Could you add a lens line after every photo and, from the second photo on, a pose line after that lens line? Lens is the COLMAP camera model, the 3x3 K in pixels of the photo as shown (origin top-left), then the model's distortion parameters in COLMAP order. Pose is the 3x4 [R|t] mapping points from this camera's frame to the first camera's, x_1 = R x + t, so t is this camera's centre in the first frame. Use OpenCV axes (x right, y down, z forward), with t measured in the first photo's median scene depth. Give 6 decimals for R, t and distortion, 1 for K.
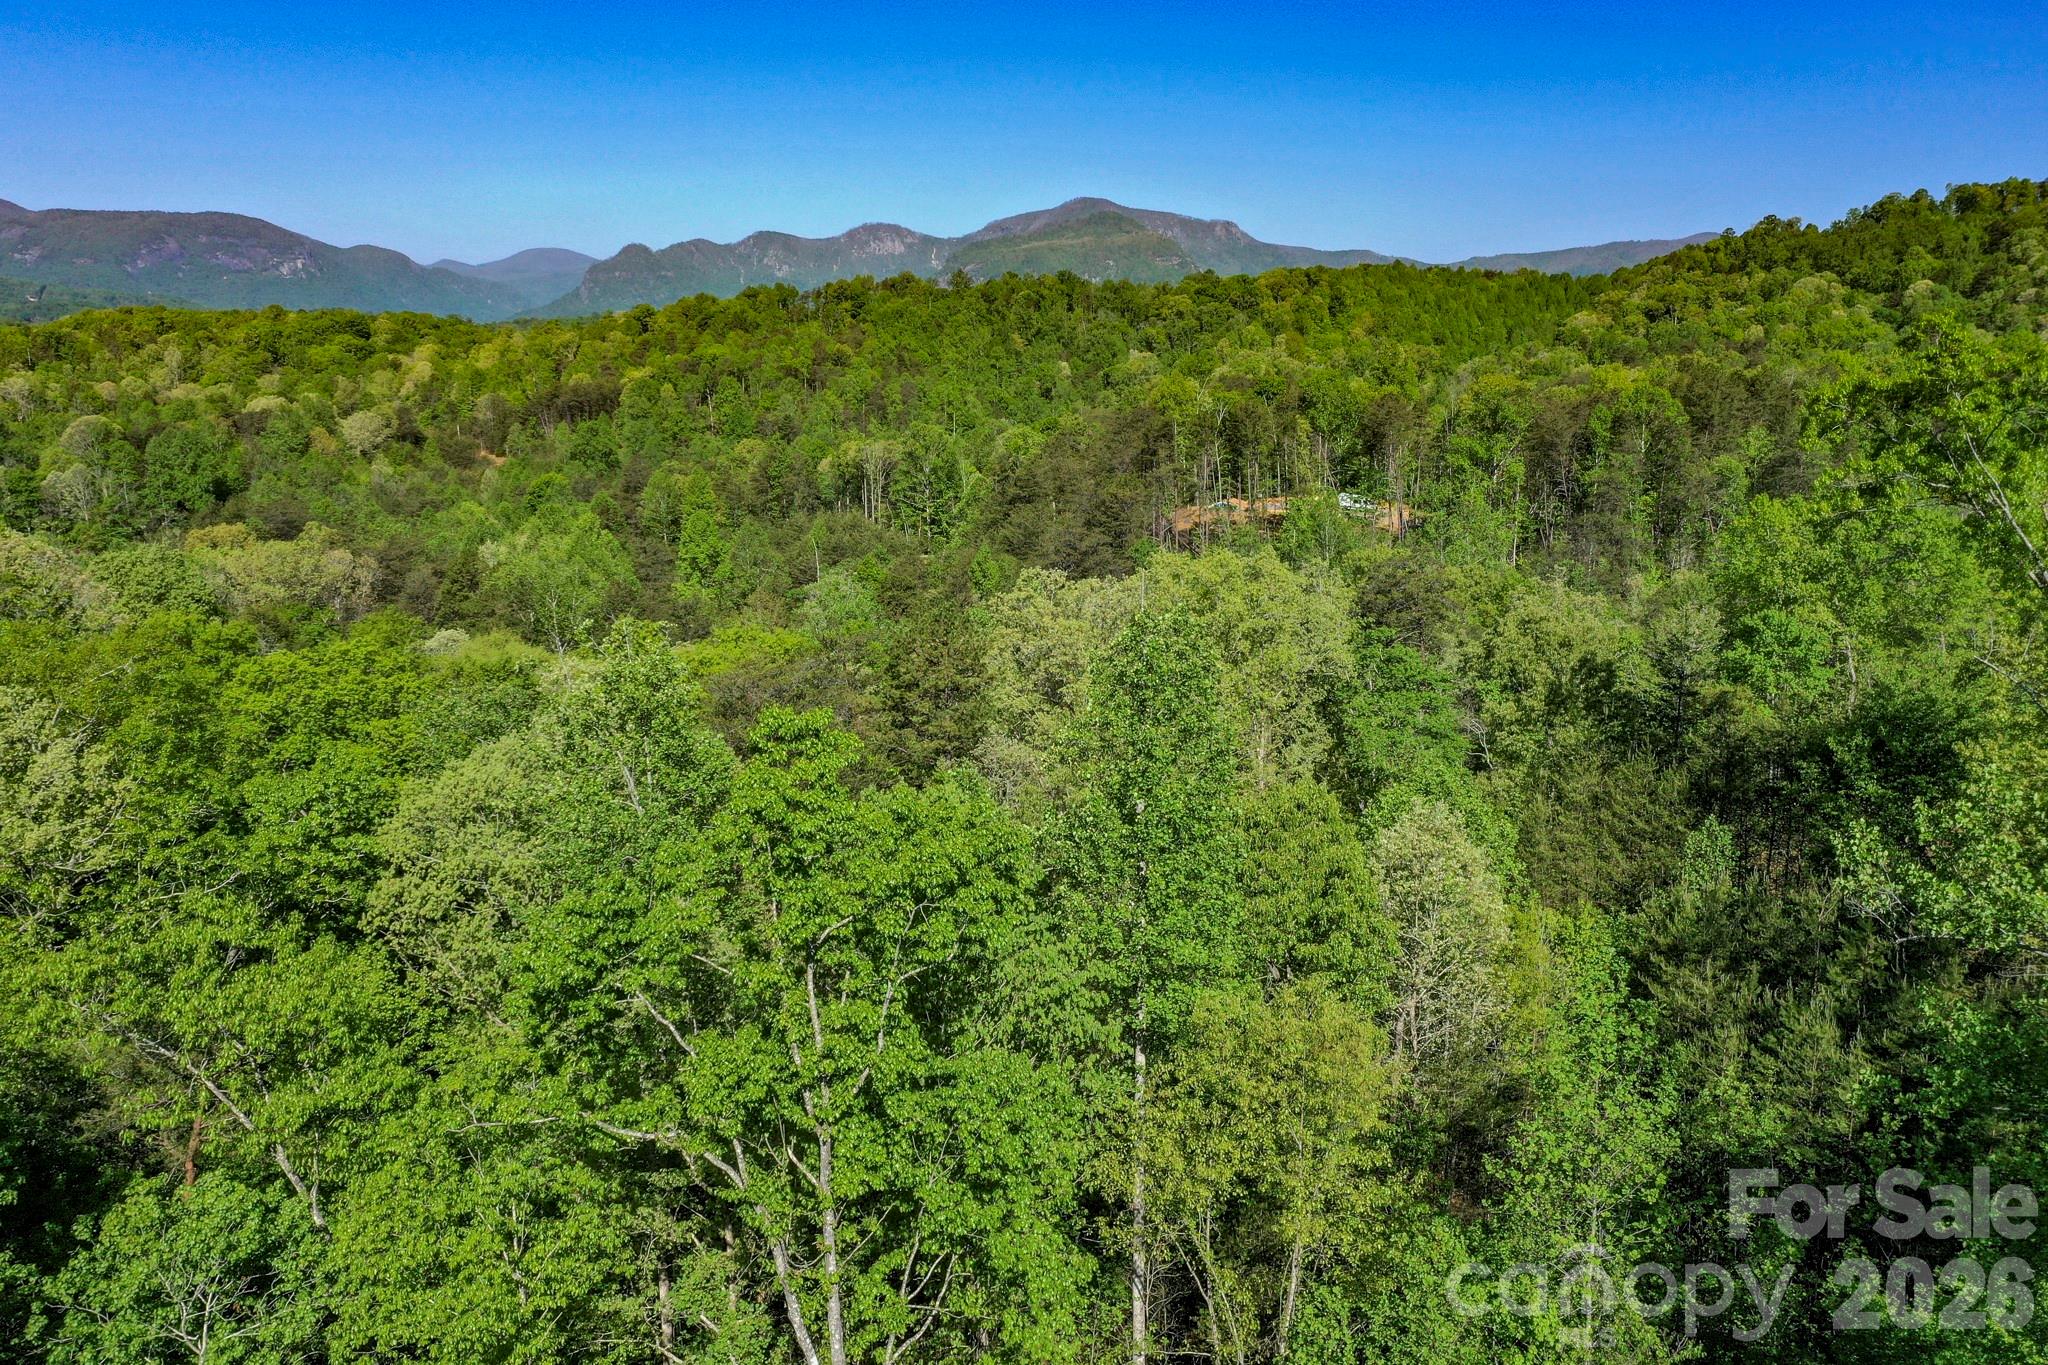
lens RADIAL K [[1679.8, 0, 1123.6], [0, 1679.8, 696.9], [0, 0, 1]] dist [0.010711, 0.038824]
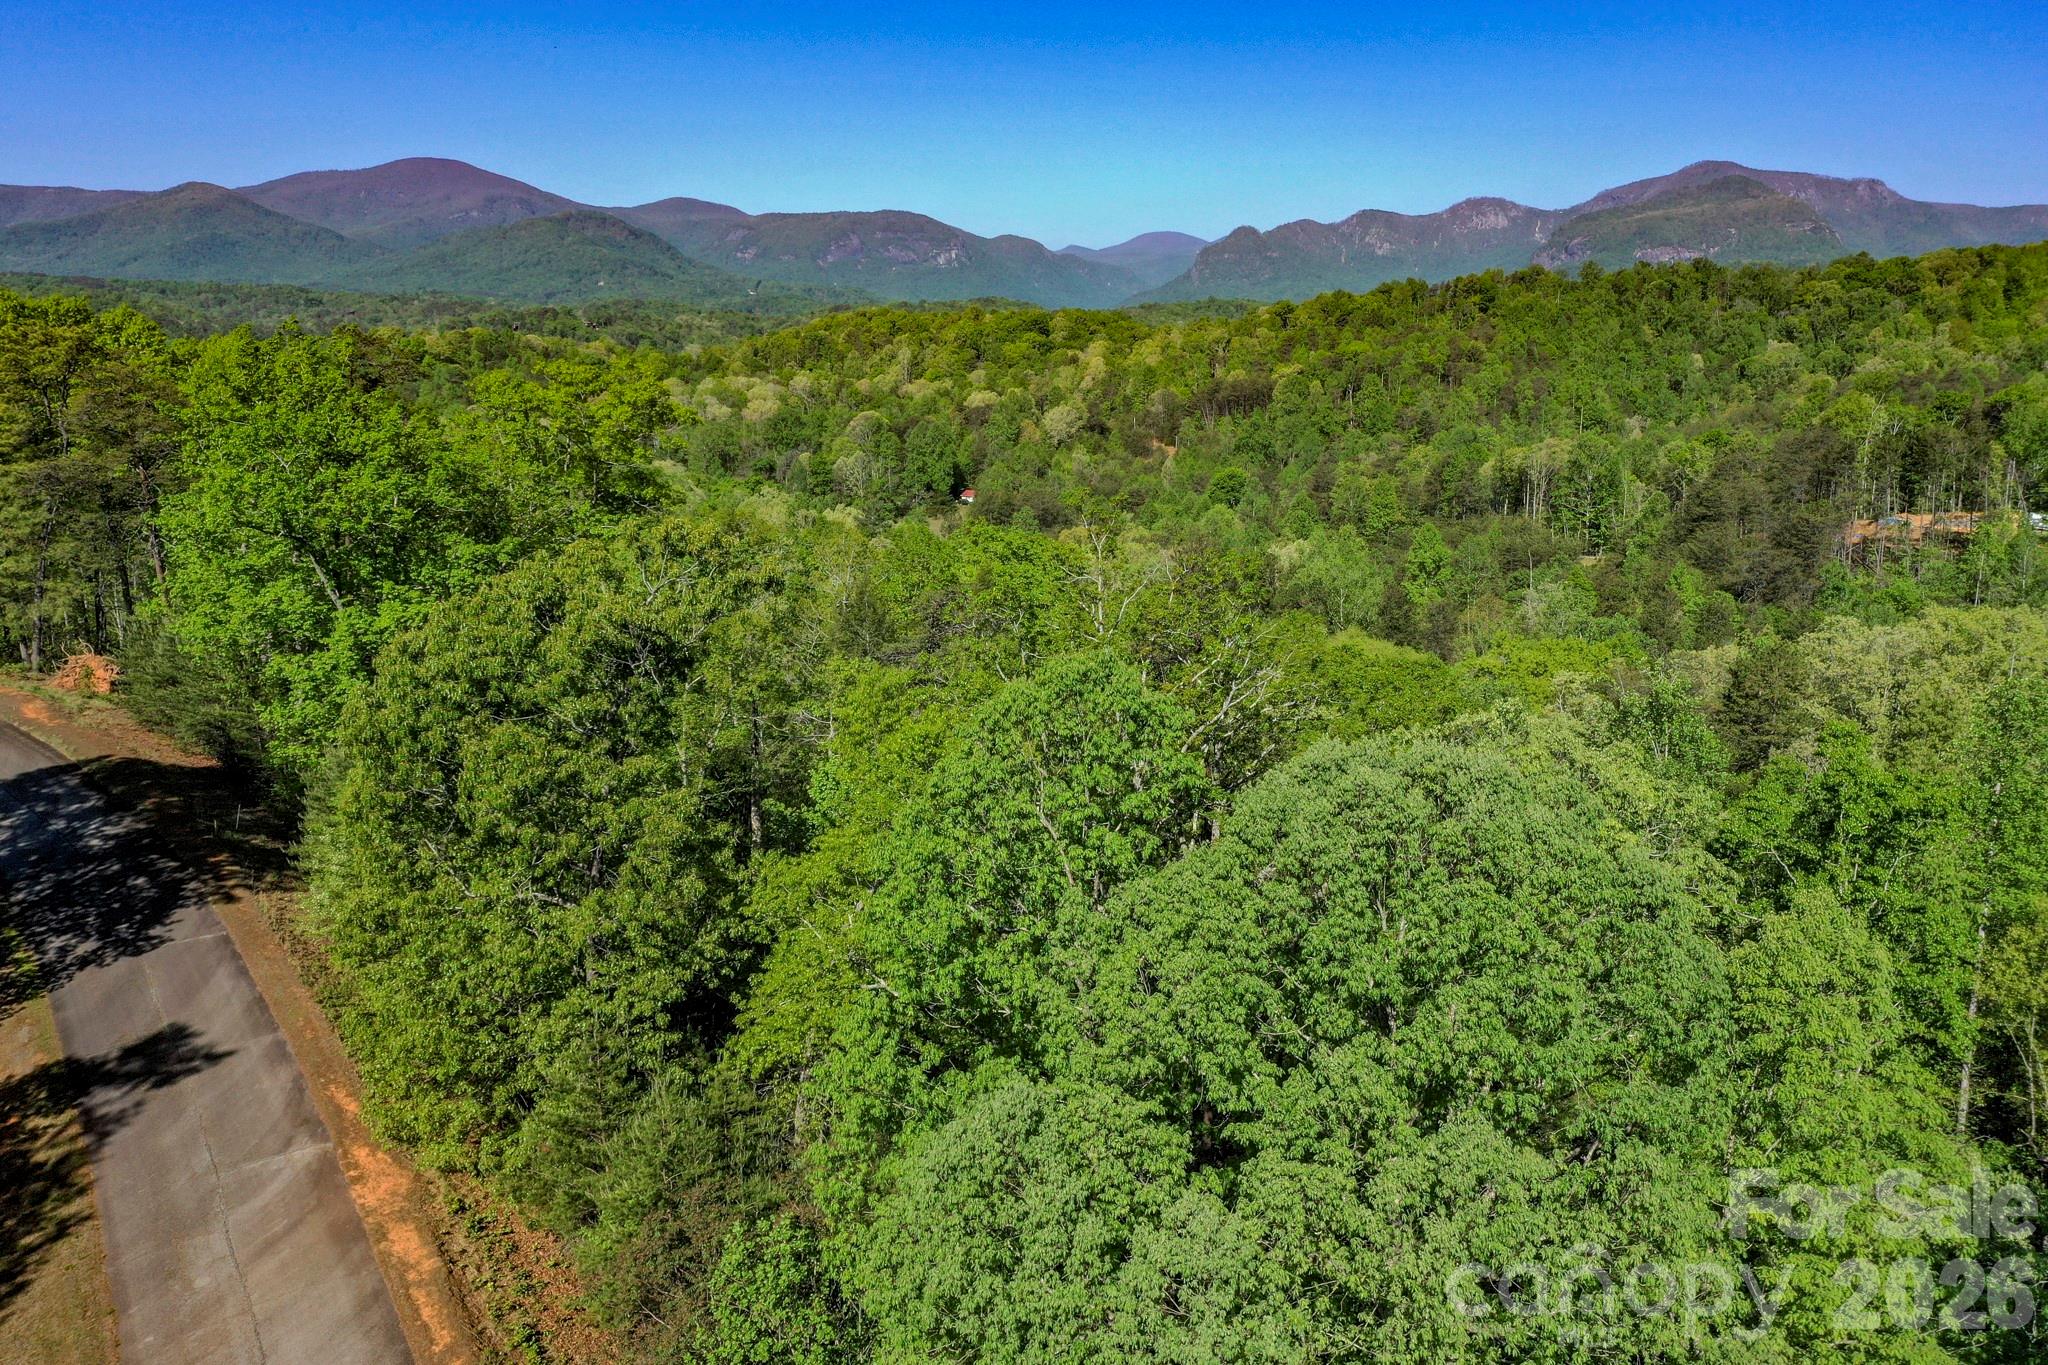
lens RADIAL K [[1674.7, 0, 1116.3], [0, 1674.7, 700.4], [0, 0, 1]] dist [0.010264, 0.052509]
pose [[0.940656, 0.067123, -0.332658, -0.180312], [-0.061697, 0.997733, 0.026860, -0.009362], [0.333707, -0.004742, 0.942665, -0.621665]]
